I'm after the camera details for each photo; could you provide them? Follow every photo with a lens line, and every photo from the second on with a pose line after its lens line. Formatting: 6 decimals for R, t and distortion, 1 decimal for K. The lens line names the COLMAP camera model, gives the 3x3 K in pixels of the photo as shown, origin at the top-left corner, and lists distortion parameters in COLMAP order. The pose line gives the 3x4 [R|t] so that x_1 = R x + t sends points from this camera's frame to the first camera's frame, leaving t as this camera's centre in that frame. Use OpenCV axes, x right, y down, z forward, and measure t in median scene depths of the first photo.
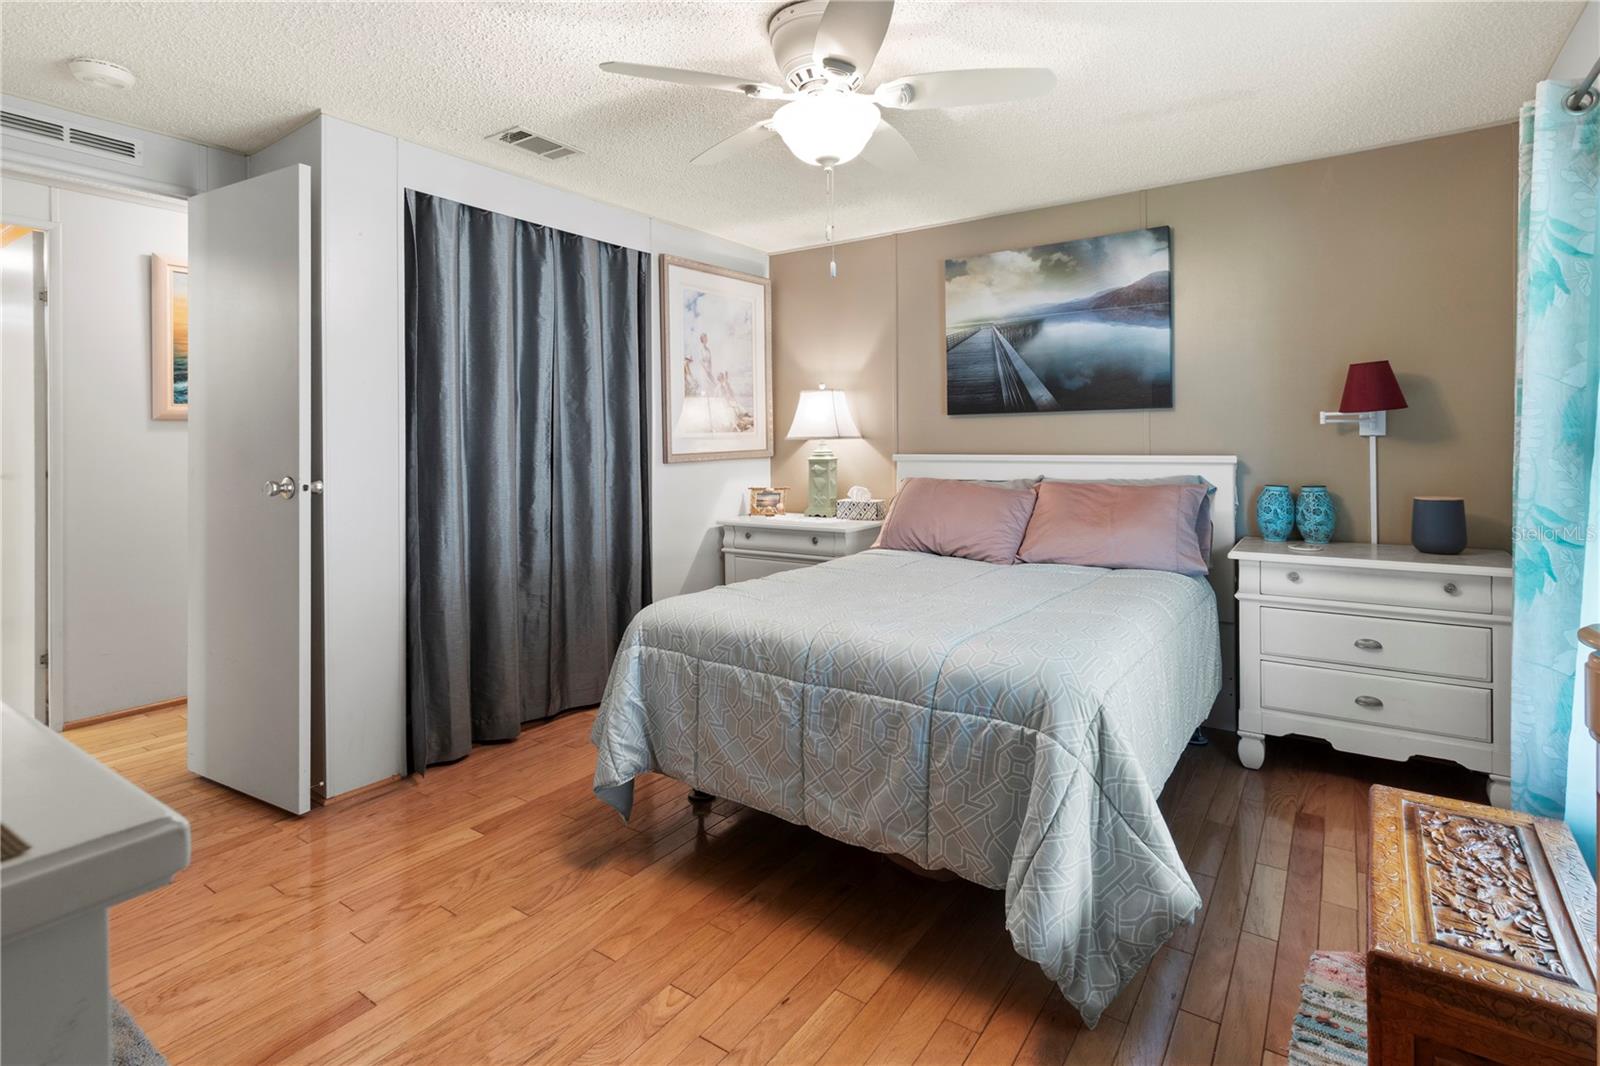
lens RADIAL K [[782.9, 0, 820.9], [0, 782.9, 473.9], [0, 0, 1]] dist [0.000230, 0.000047]
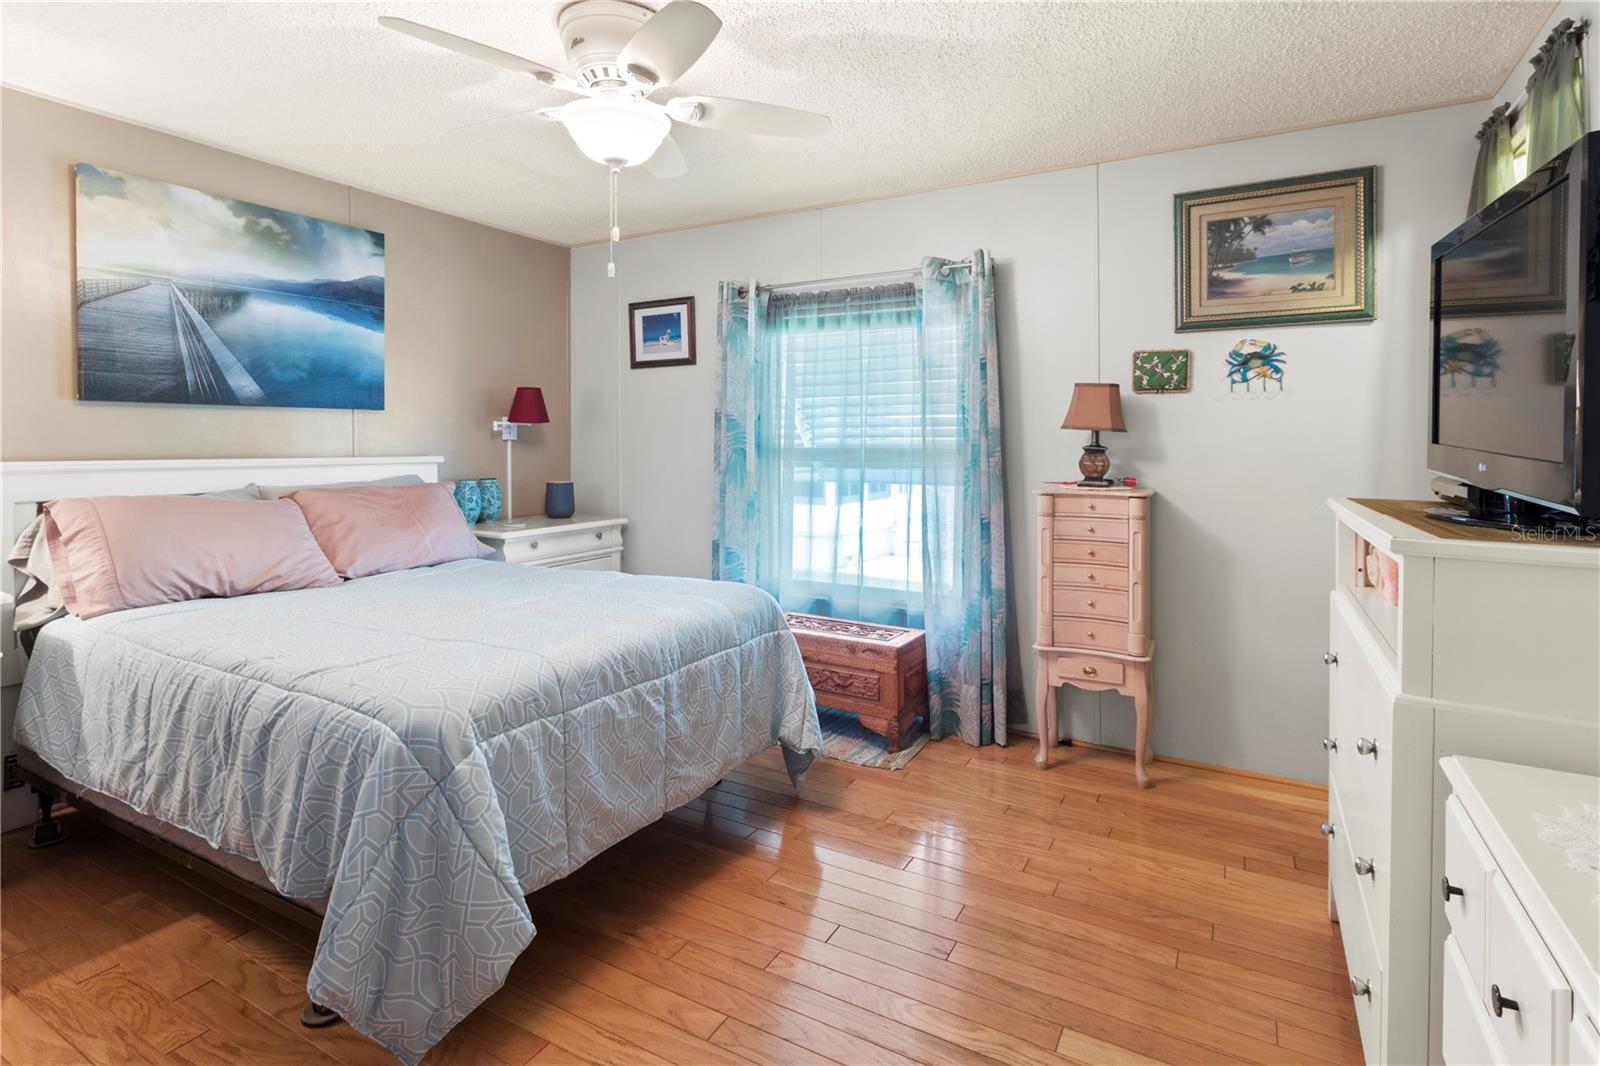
lens RADIAL K [[782.9, 0, 820.9], [0, 782.9, 473.9], [0, 0, 1]] dist [0.000230, 0.000047]
pose [[-0.086441, -0.035052, 0.995640, -0.612819], [0.035946, 0.998620, 0.038277, -0.019064], [-0.995608, 0.039098, -0.085062, 0.501392]]
